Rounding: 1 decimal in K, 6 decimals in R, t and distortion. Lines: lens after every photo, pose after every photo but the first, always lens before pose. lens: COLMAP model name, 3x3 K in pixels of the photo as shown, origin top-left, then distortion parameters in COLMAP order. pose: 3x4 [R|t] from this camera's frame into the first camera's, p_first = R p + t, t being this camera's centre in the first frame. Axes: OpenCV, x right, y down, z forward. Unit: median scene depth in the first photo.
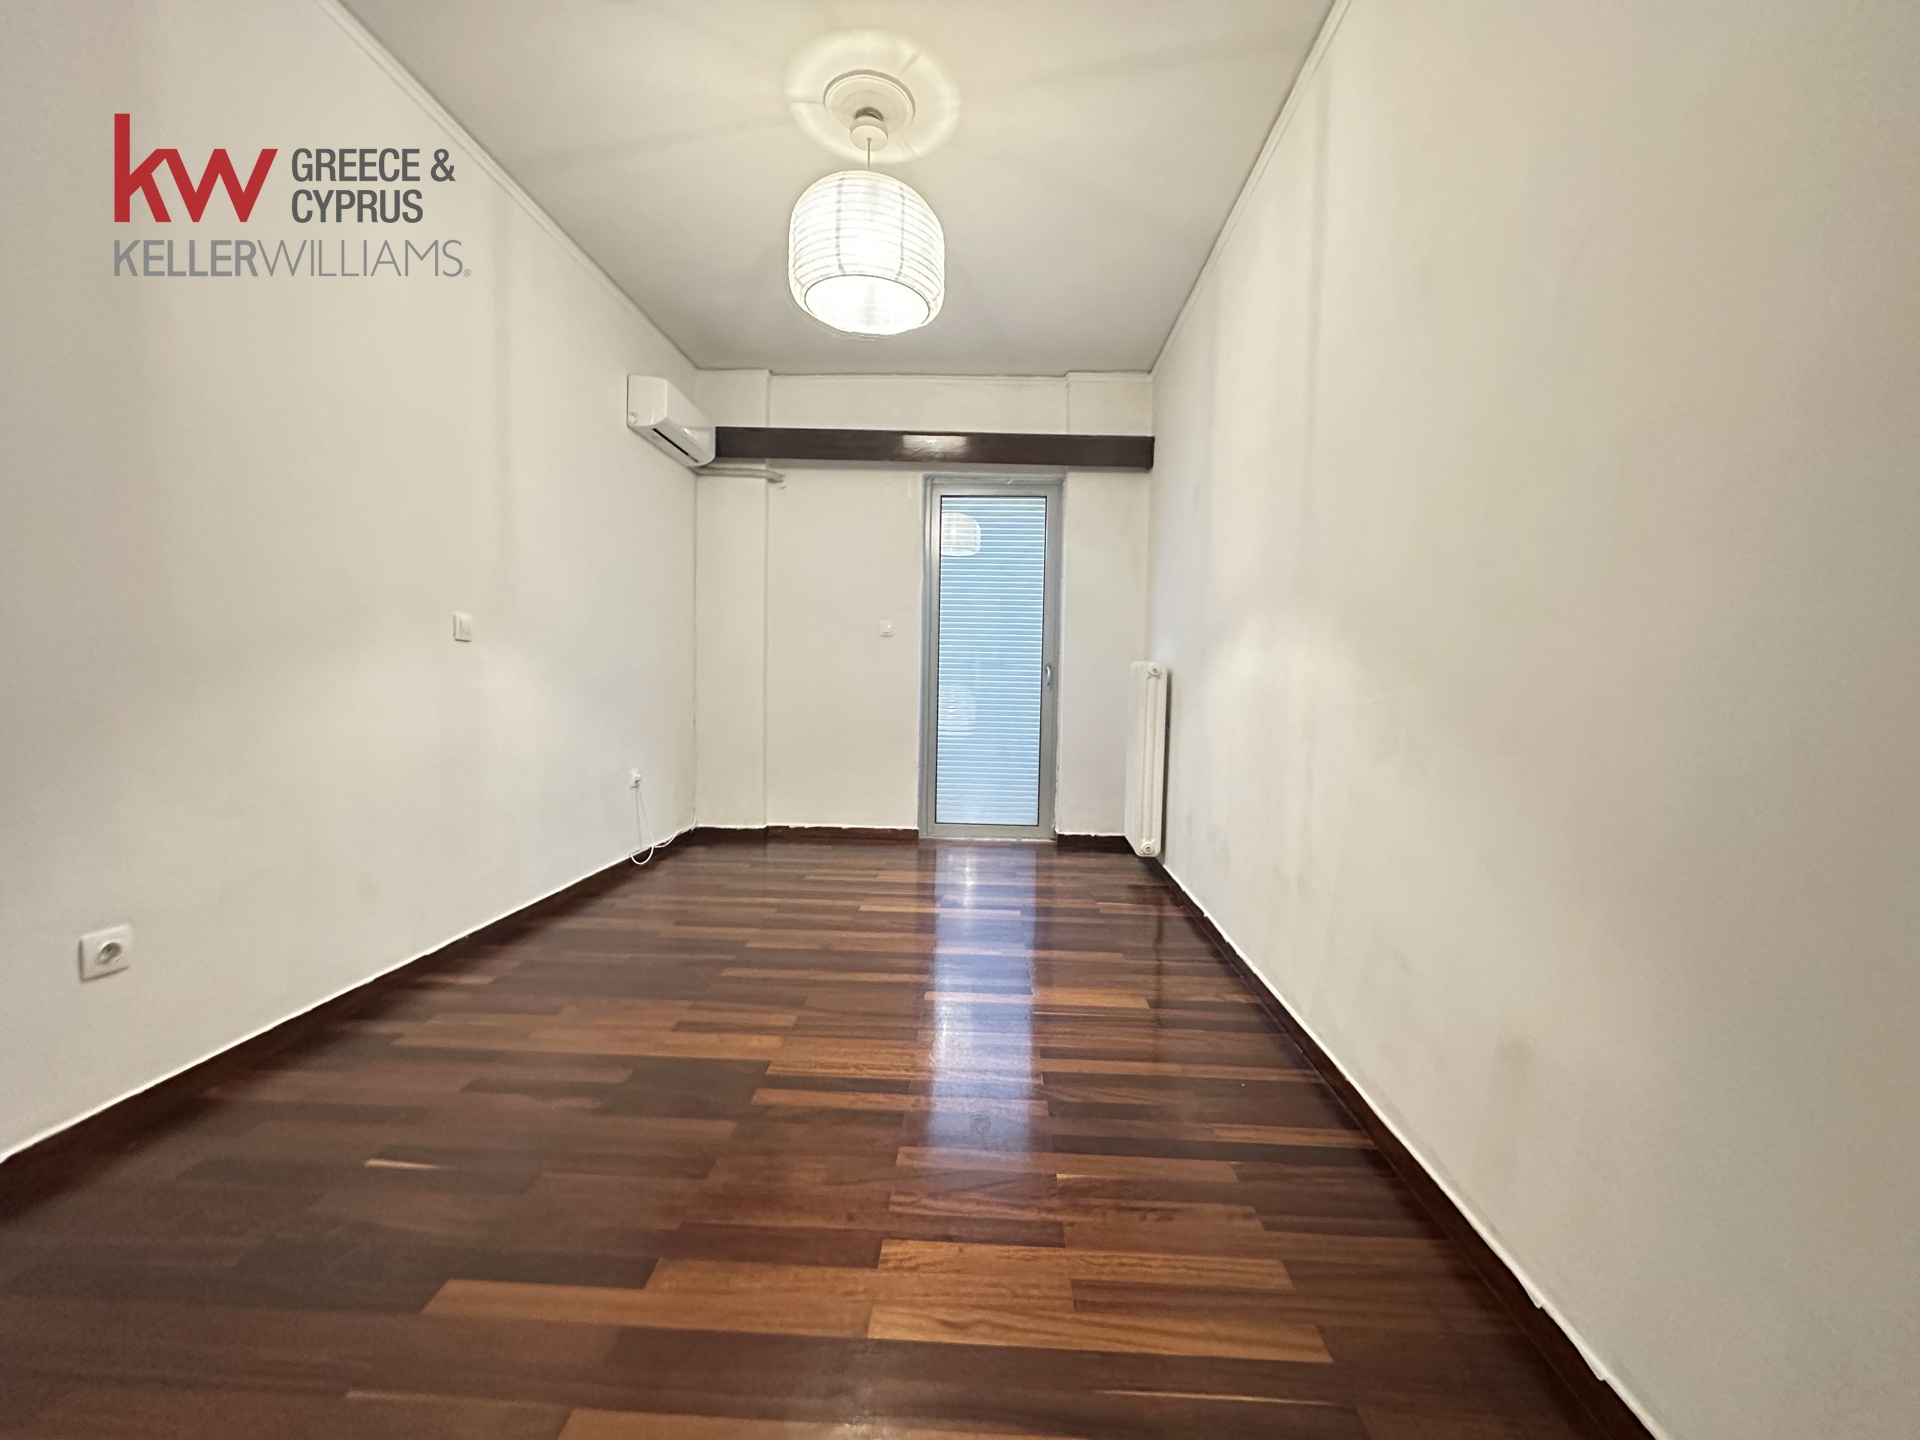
lens RADIAL K [[770.0, 0, 959.0], [0, 770.0, 715.6], [0, 0, 1]] dist [-0.001915, 0.002626]
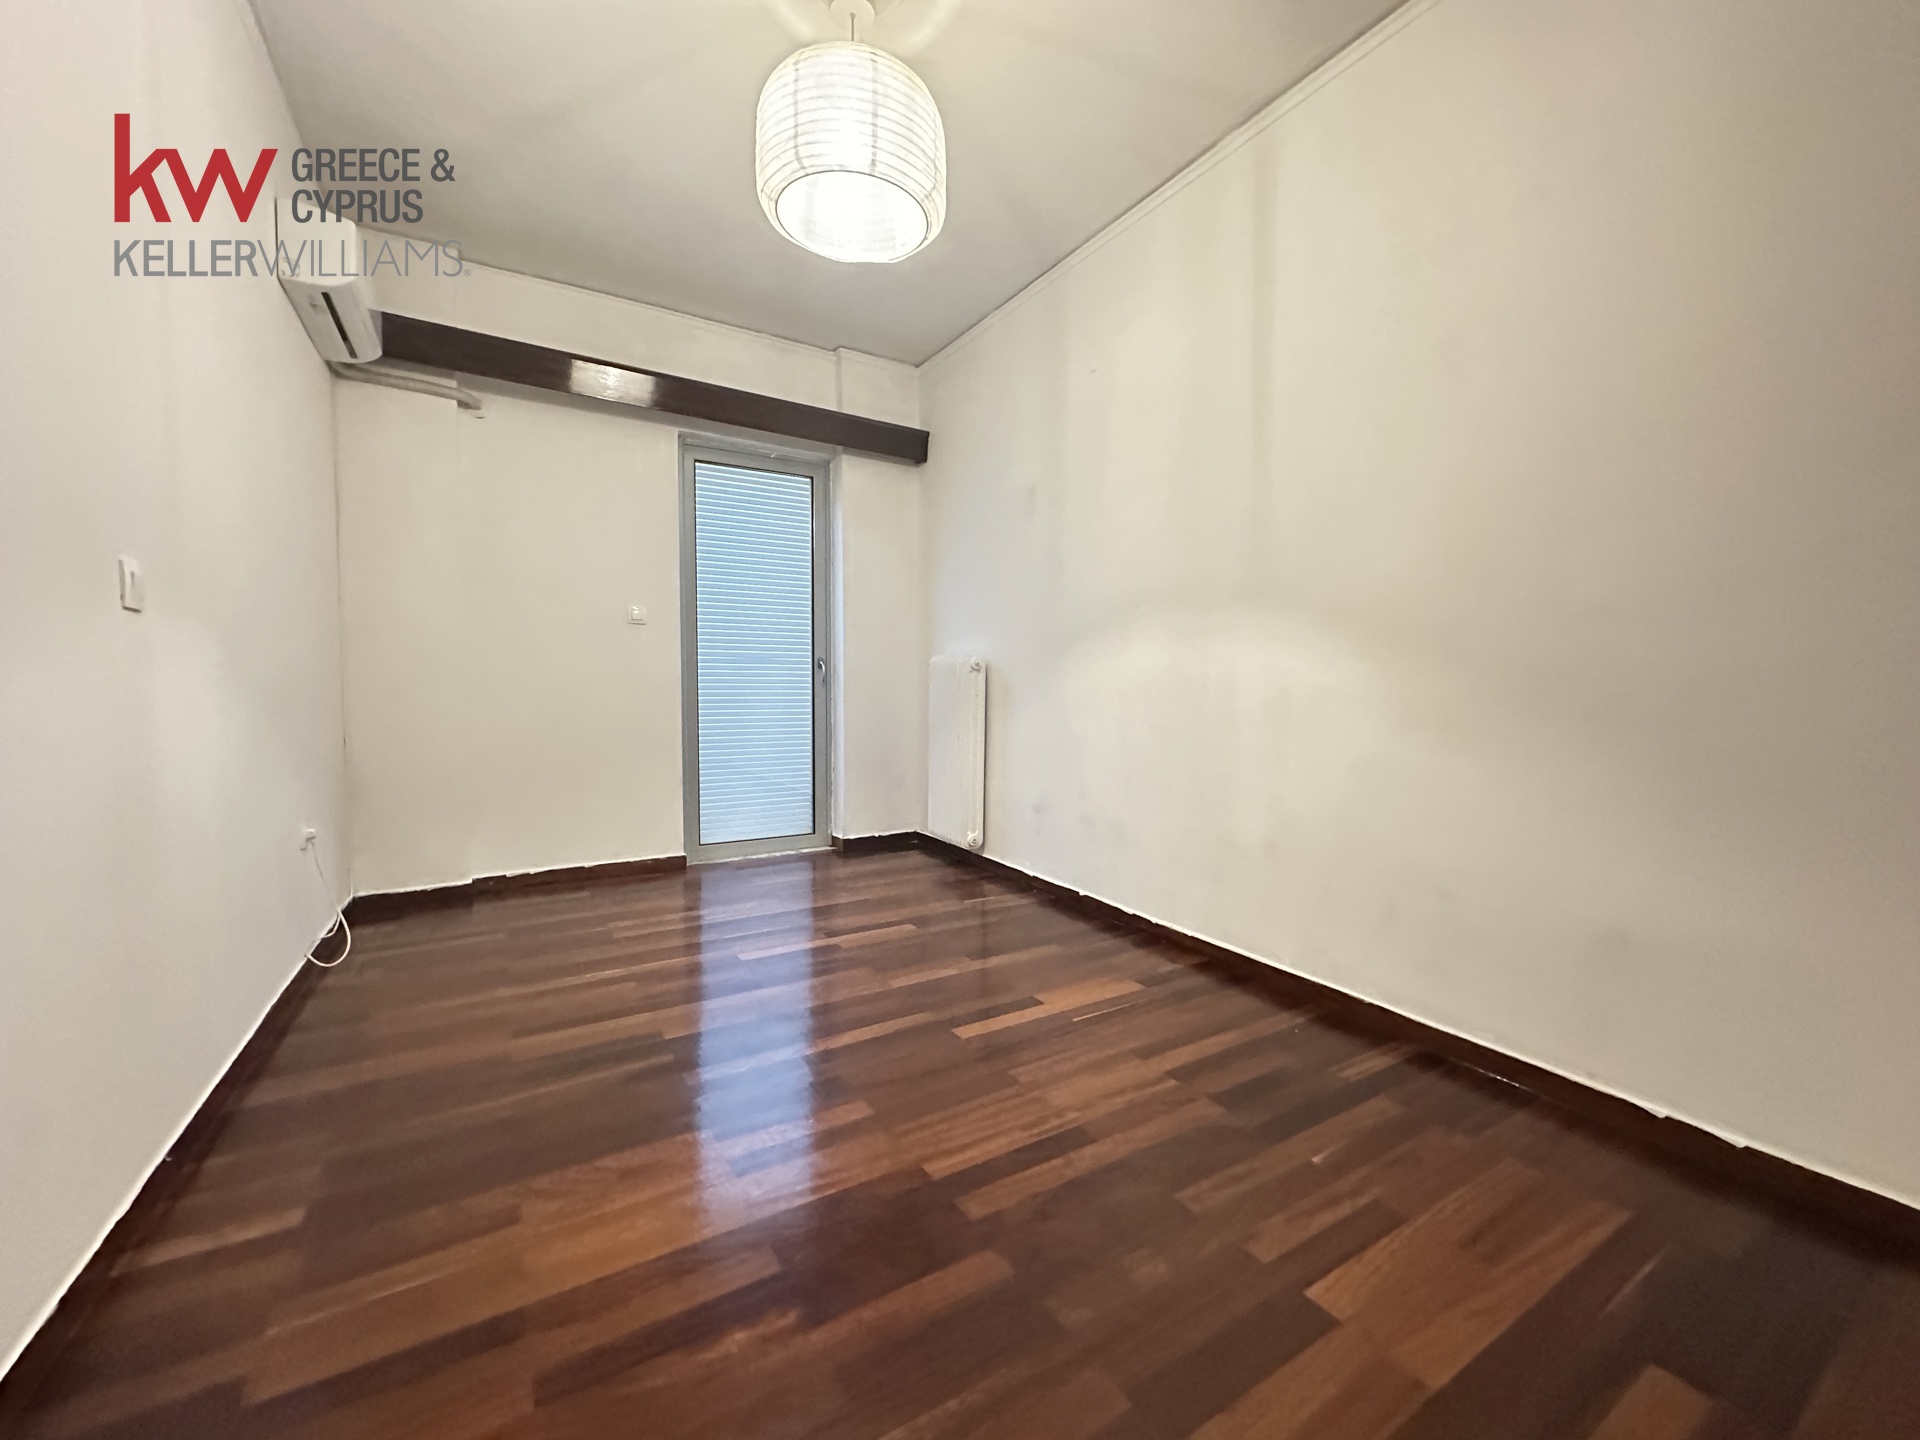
lens RADIAL K [[770.0, 0, 959.0], [0, 770.0, 715.6], [0, 0, 1]] dist [-0.001915, 0.002626]
pose [[0.831581, -0.039457, 0.554001, -0.323416], [0.036286, 0.999202, 0.016698, -0.009146], [-0.554217, 0.006217, 0.832349, 0.166539]]
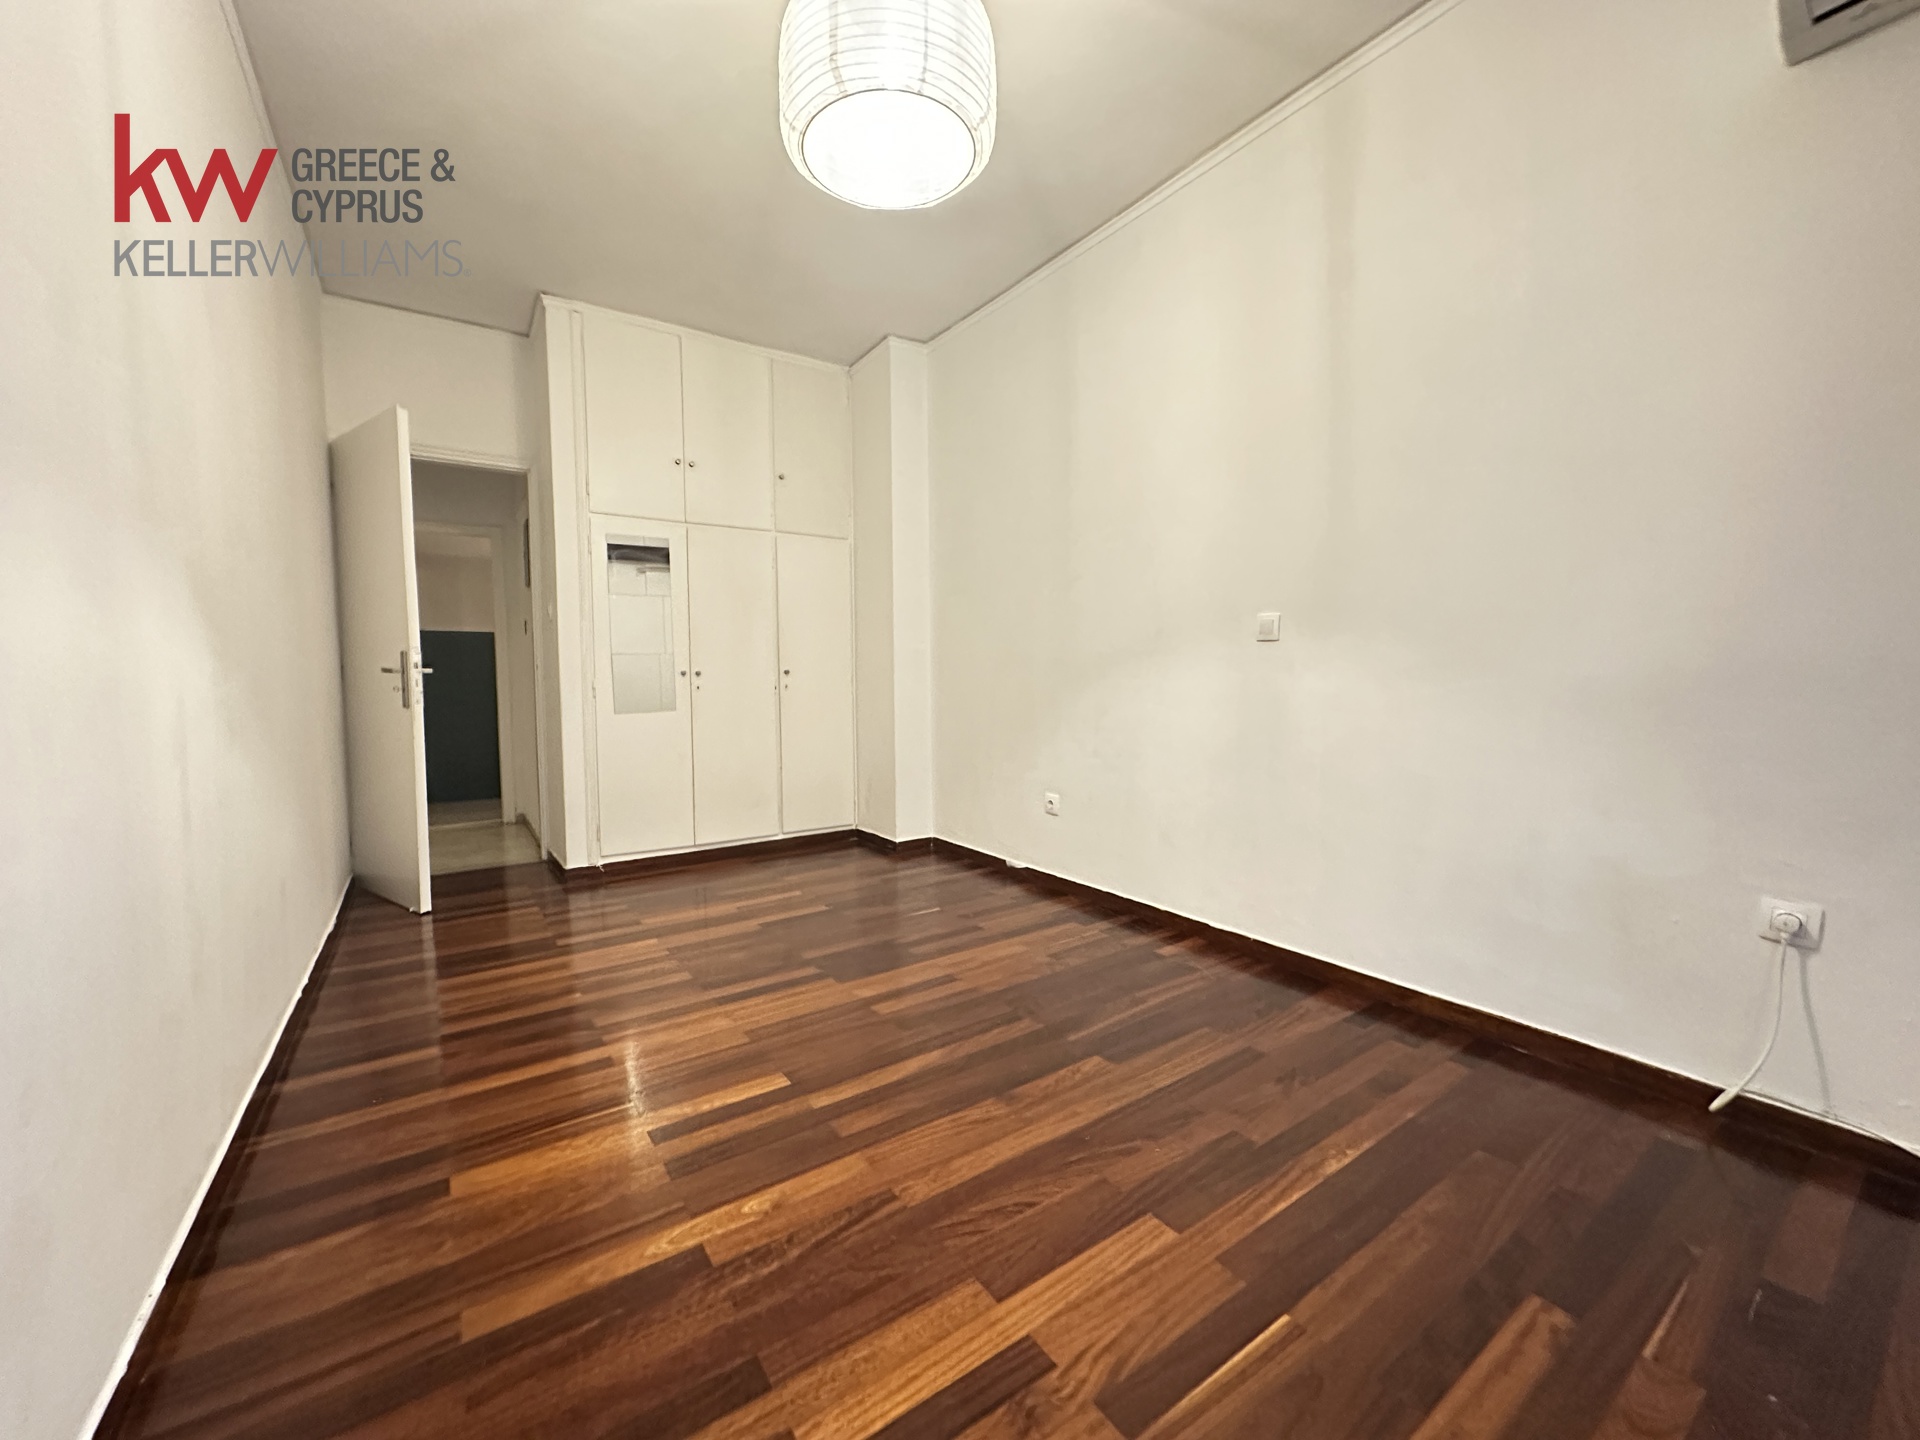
lens RADIAL K [[770.0, 0, 959.0], [0, 770.0, 715.6], [0, 0, 1]] dist [-0.001915, 0.002626]
pose [[-0.804995, 0.016531, -0.593051, 0.173966], [-0.032168, 0.996925, 0.071453, -0.041674], [0.592409, 0.076596, -0.801988, 1.073208]]
